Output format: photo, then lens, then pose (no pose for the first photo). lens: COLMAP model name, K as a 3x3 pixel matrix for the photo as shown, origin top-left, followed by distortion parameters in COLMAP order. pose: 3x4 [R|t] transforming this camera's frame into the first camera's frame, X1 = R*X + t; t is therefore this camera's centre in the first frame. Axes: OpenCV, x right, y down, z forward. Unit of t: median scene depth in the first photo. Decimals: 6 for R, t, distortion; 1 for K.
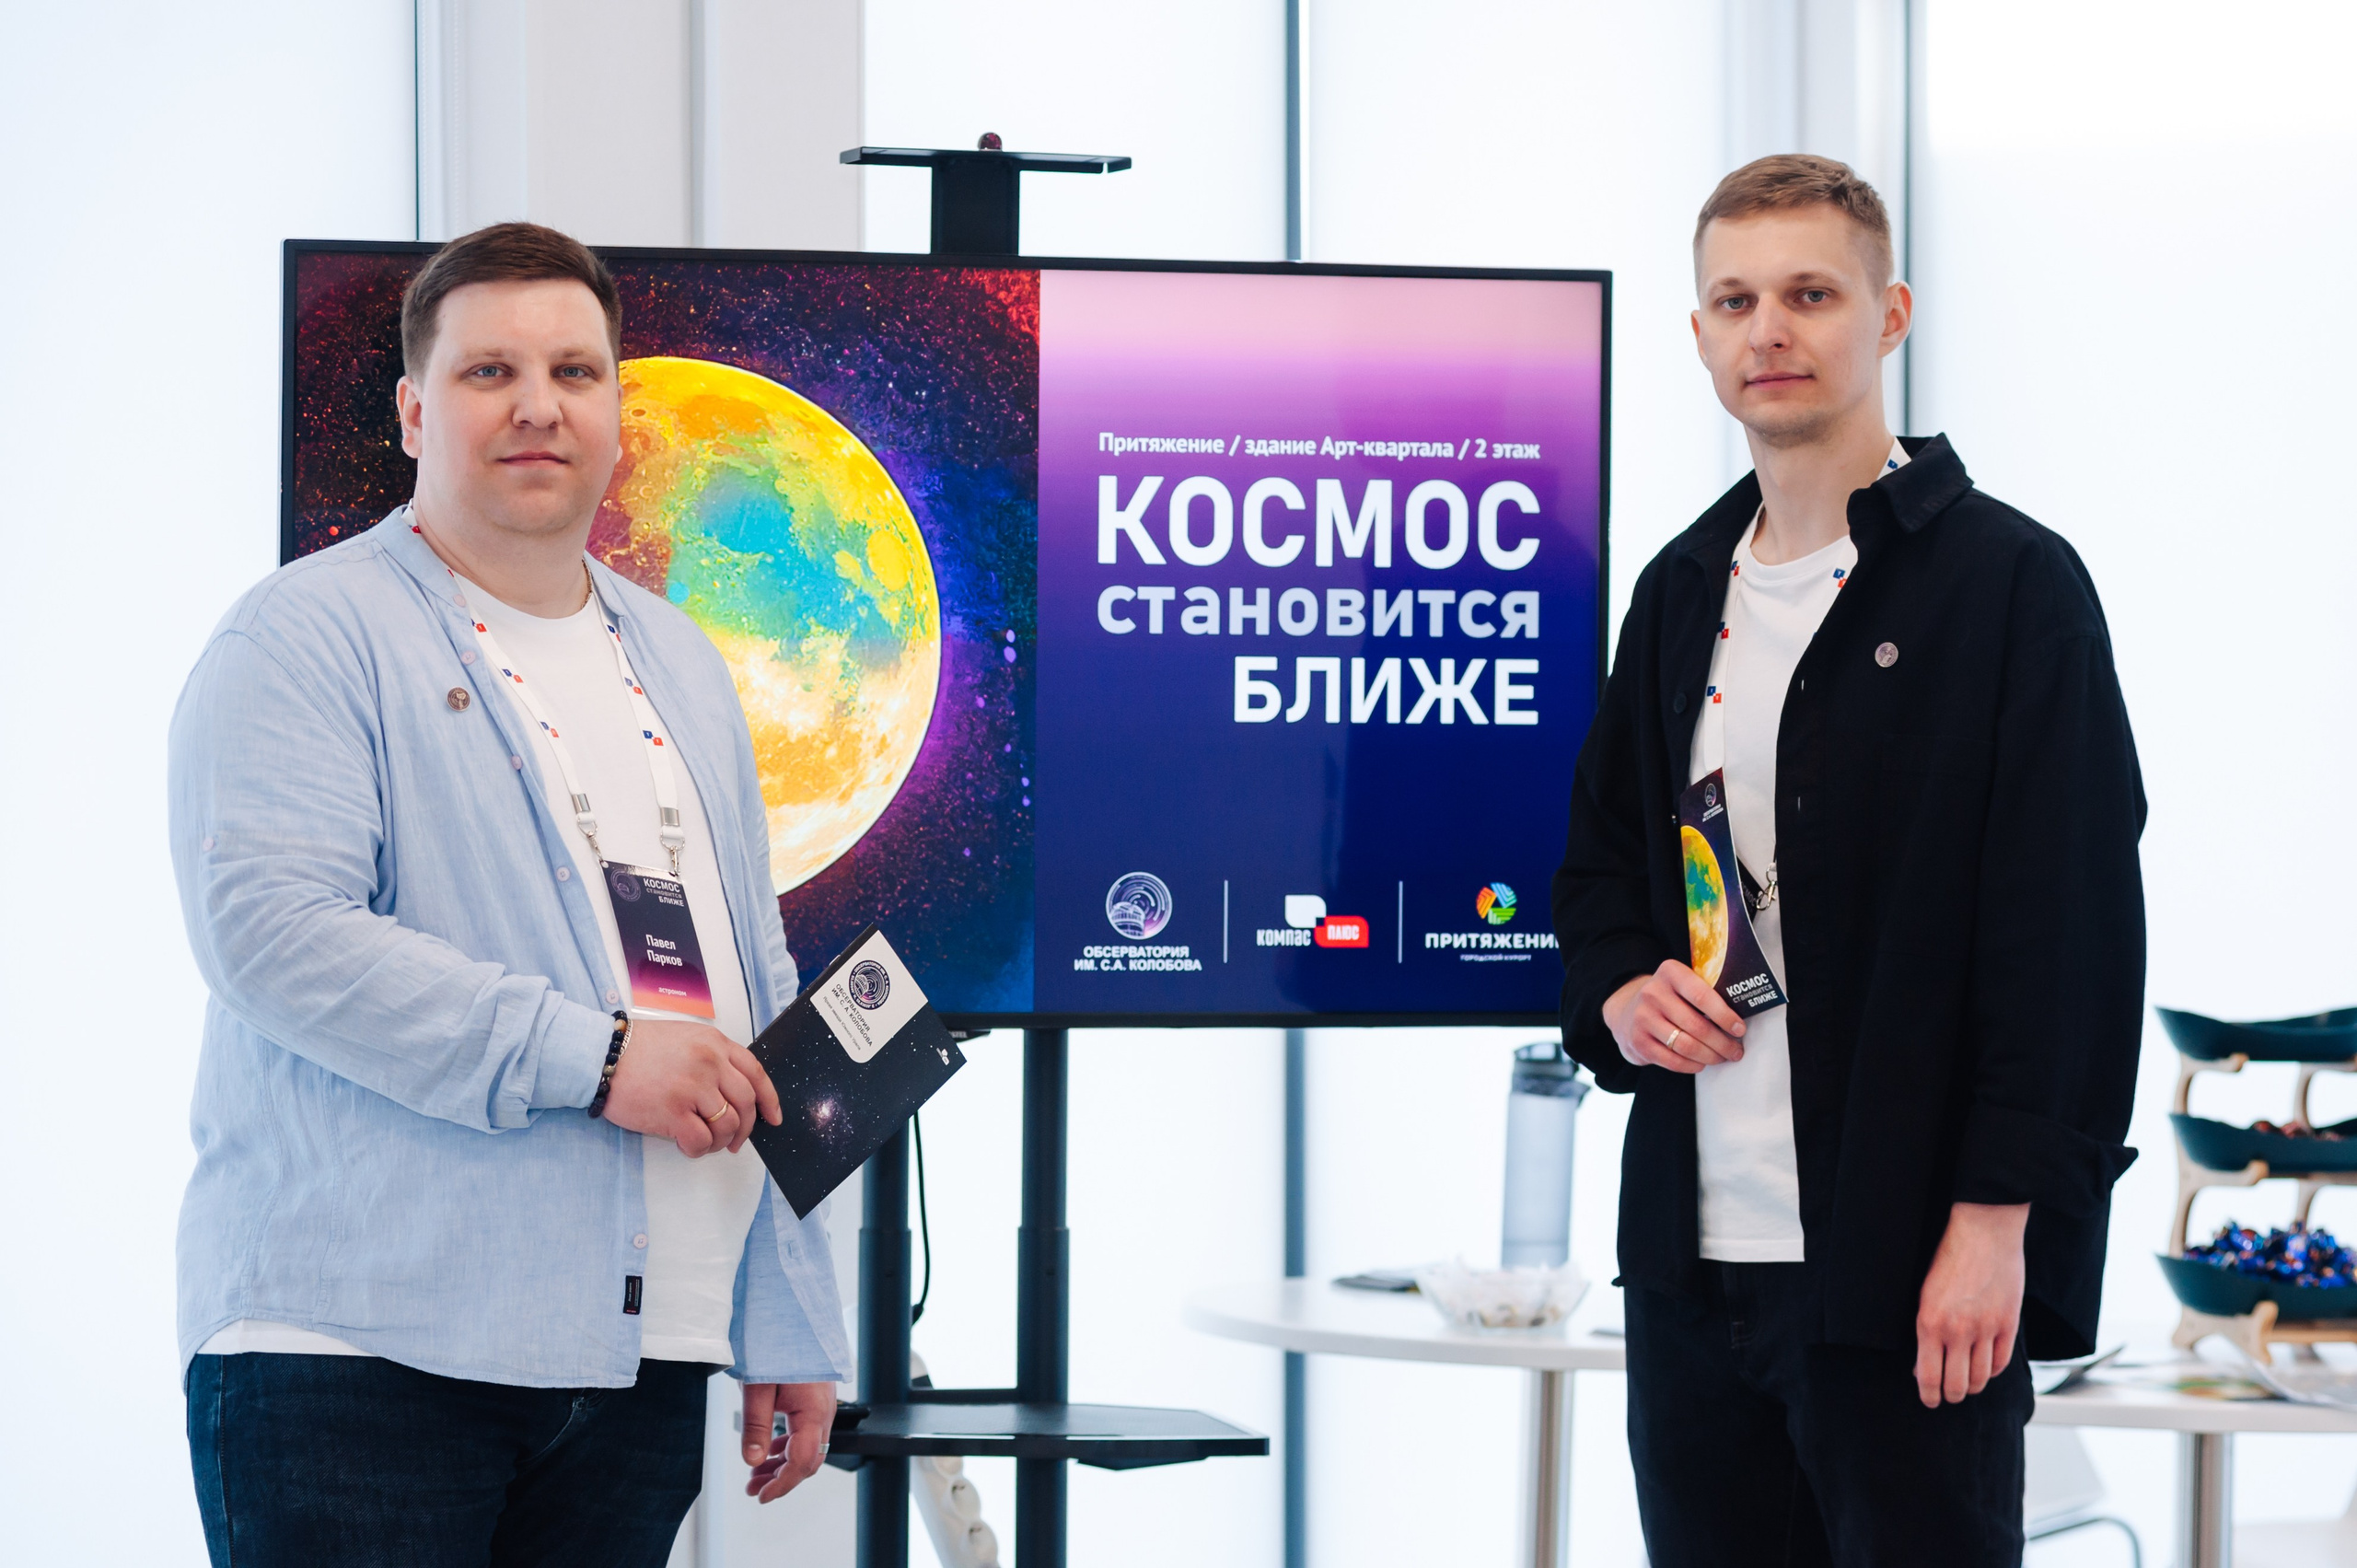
lens RADIAL K [[6798.8, 0, 1178.5], [0, 6798.8, 784.0], [0, 0, 1]] dist [0.116351, 0.709369]
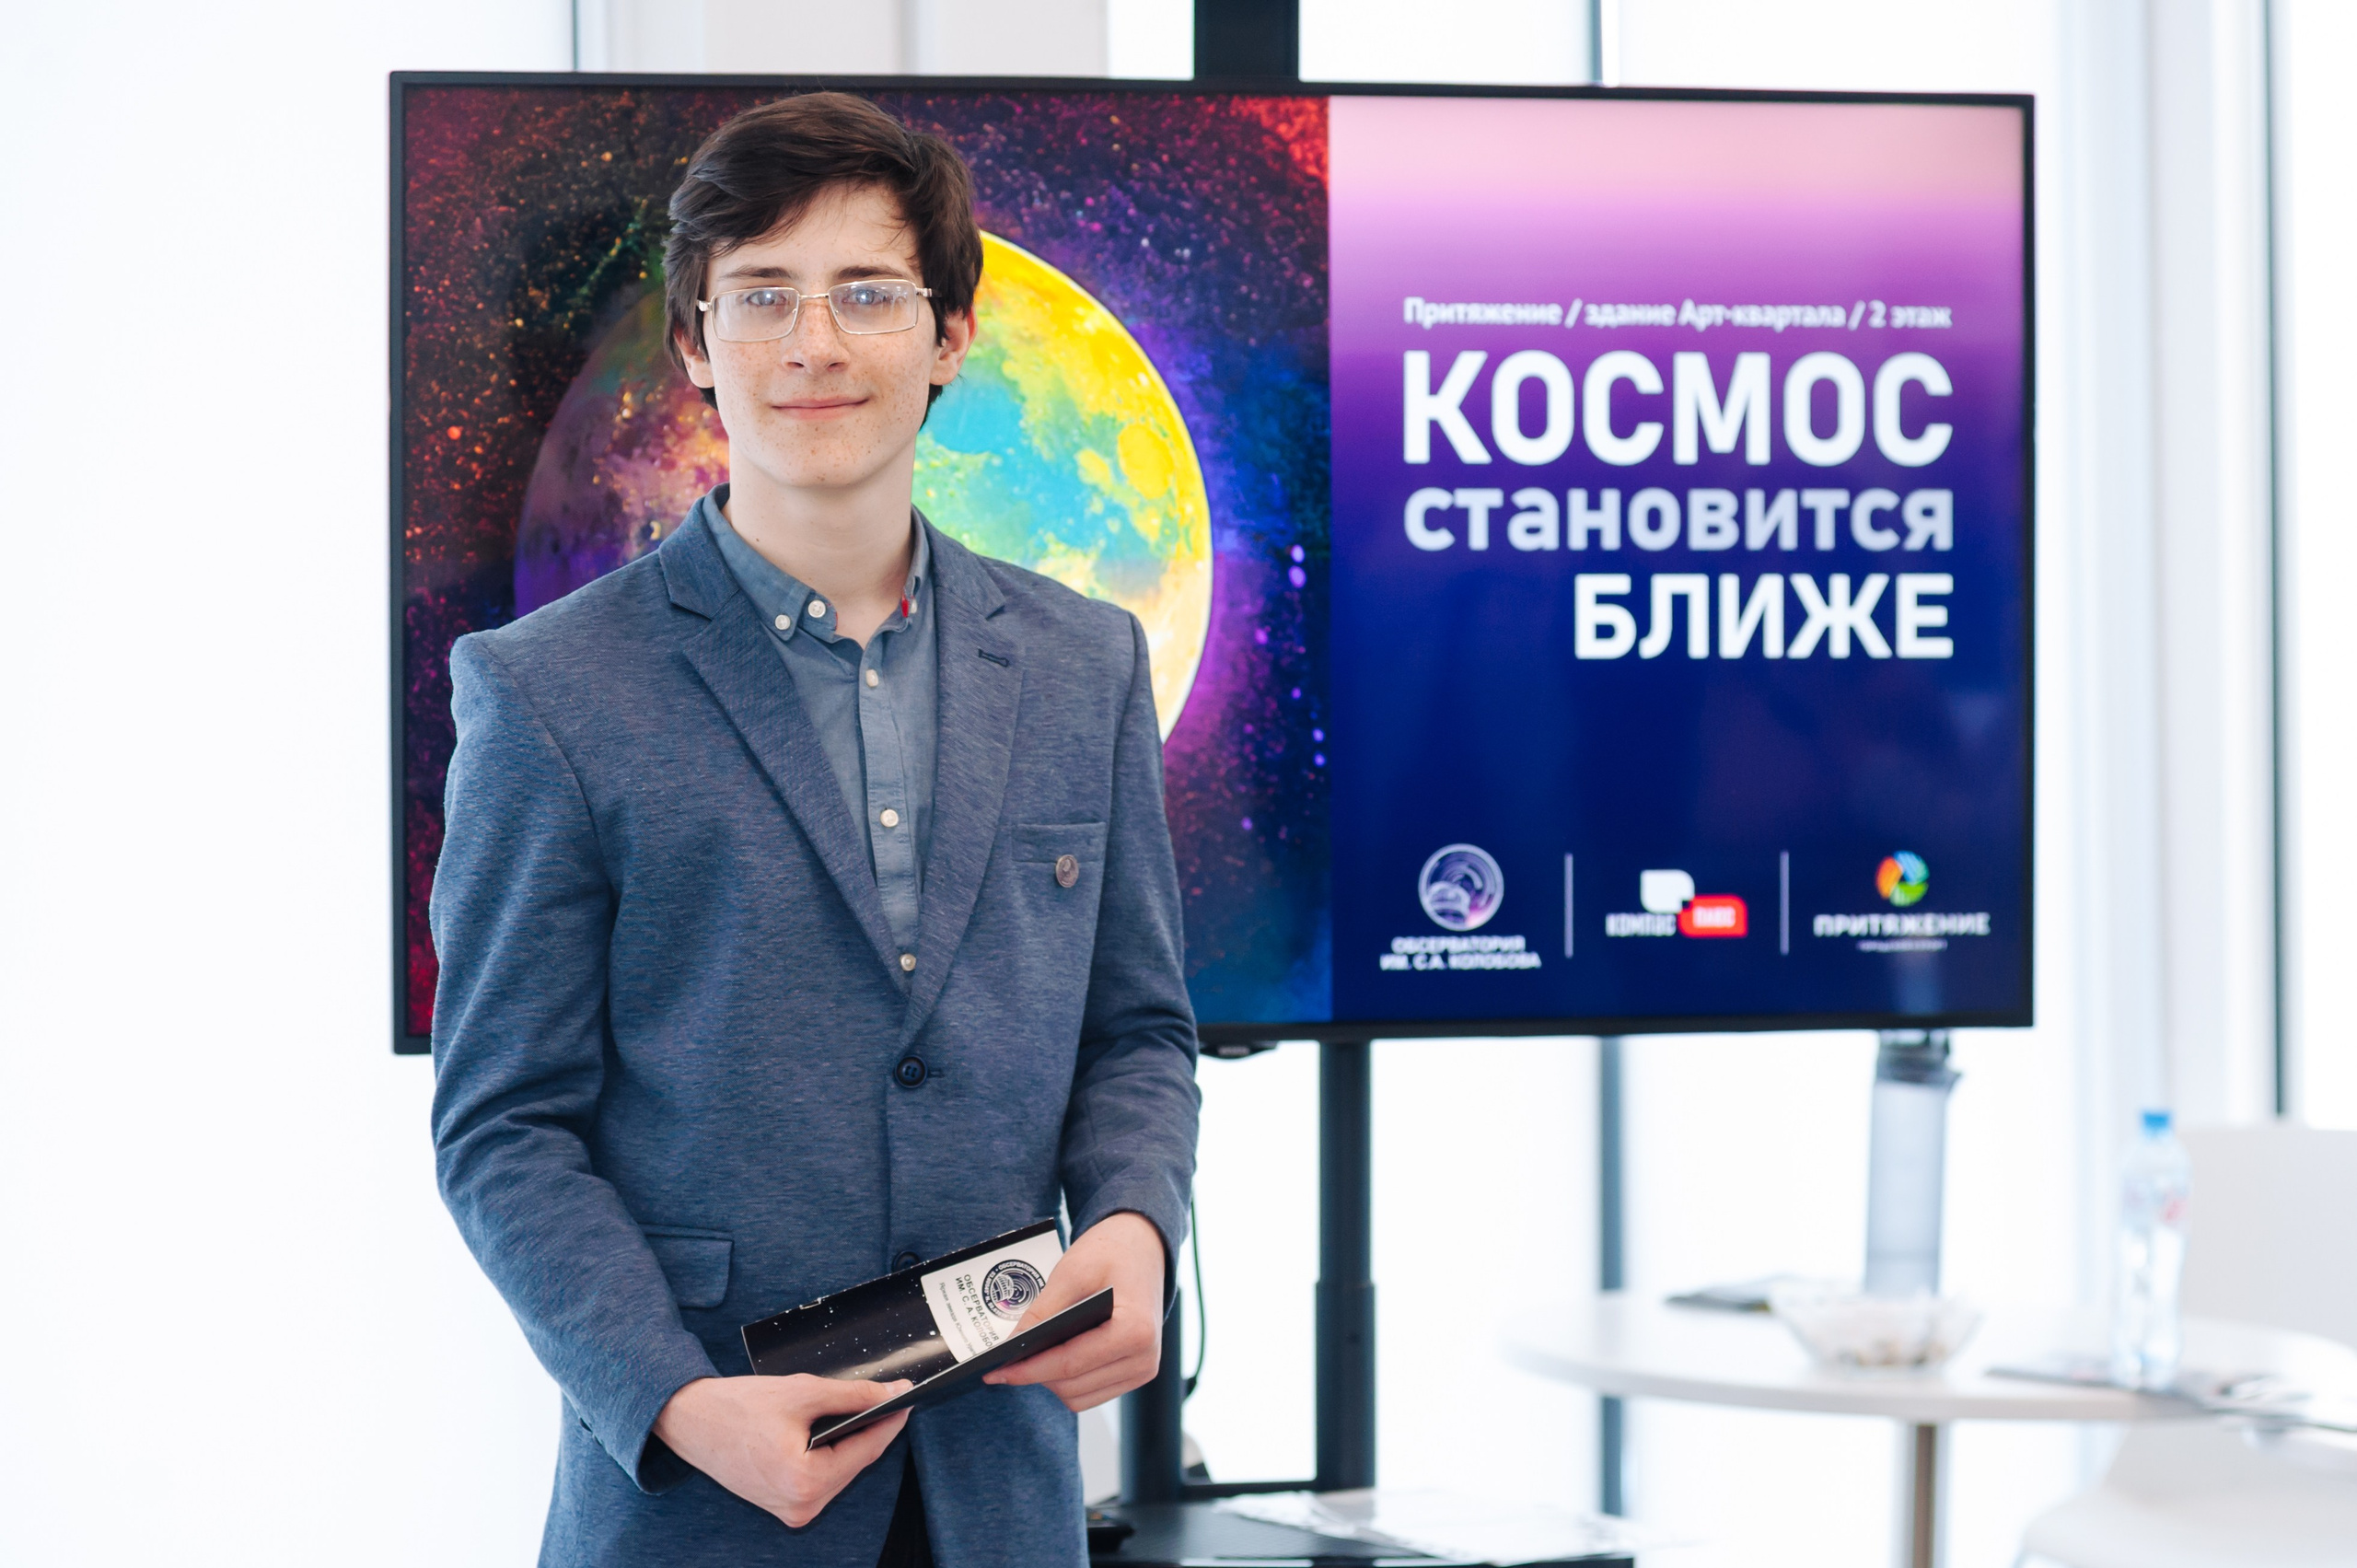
lens RADIAL K [[5952.1, 0, 1178.5], [0, 5952.1, 784.0], [0, 0, 1]] dist [-0.106737, -0.244066]
pose [[0.999335, -0.011311, -0.034678, -0.014646], [0.011759, 0.999850, 0.012747, -0.003679], [0.034528, -0.013146, 0.999317, 0.296056]]
